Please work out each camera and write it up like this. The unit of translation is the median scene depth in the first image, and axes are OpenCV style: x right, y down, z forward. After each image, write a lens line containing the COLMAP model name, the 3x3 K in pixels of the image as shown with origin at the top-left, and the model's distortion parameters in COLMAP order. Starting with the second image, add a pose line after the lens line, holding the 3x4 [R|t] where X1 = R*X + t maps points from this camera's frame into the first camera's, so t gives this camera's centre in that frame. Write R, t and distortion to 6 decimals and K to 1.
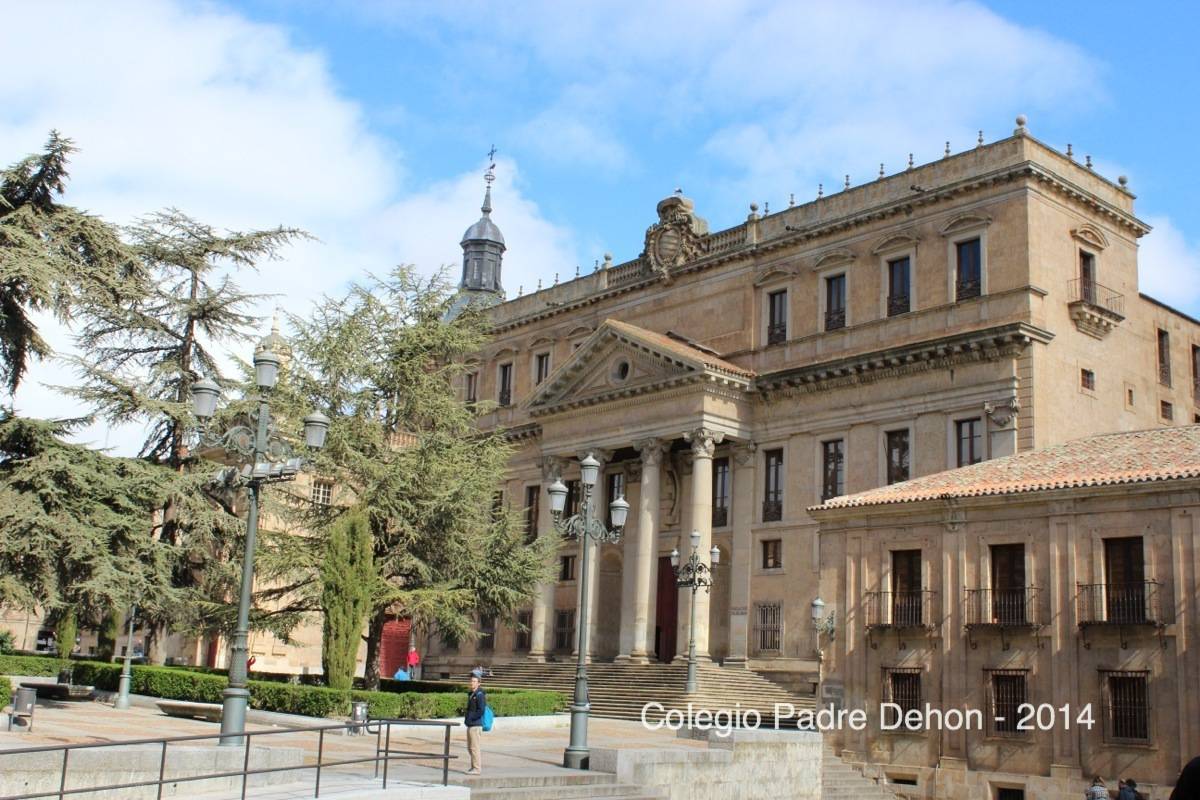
lens RADIAL K [[1384.4, 0, 623.1], [0, 1384.4, 399.9], [0, 0, 1]] dist [-0.102692, 0.150045]
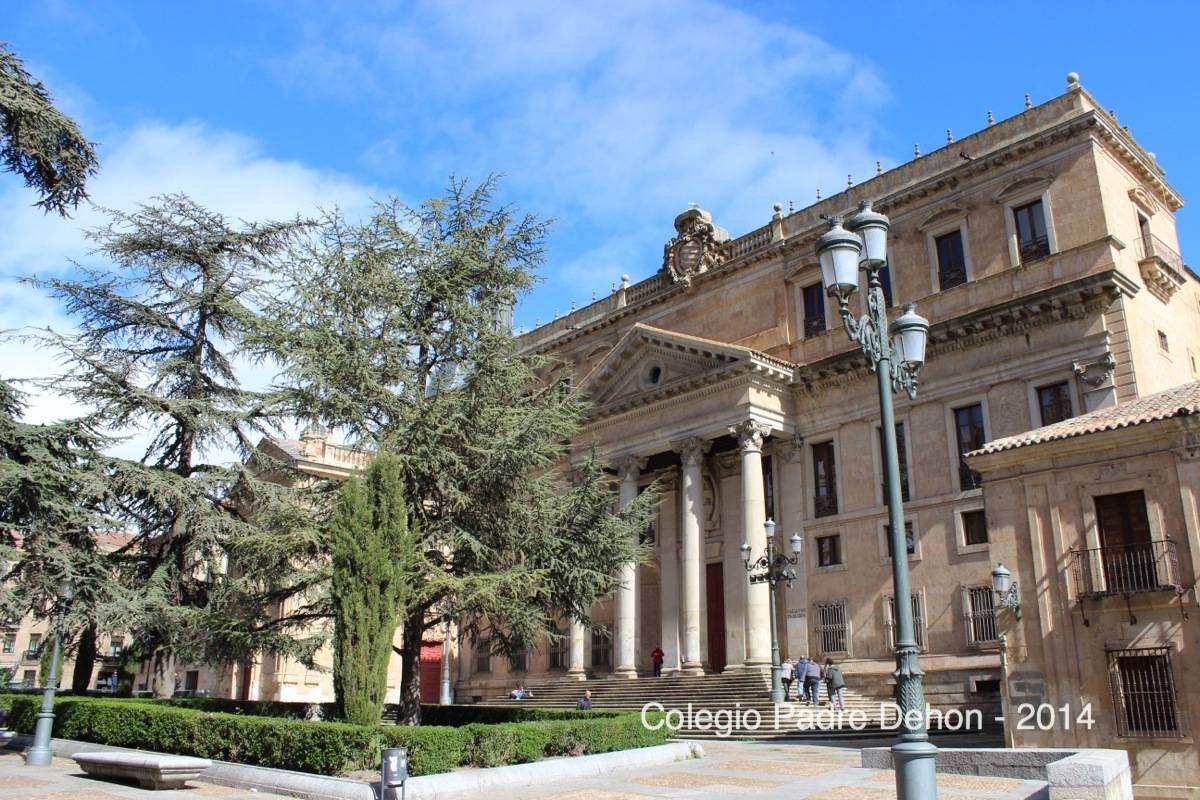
lens RADIAL K [[1010.8, 0, 617.4], [0, 1010.8, 403.1], [0, 0, 1]] dist [-0.170283, 0.170034]
pose [[0.998503, -0.036770, 0.040494, -0.064231], [0.040130, 0.995525, -0.085557, 0.067614], [-0.037167, 0.087054, 0.995510, 0.334564]]
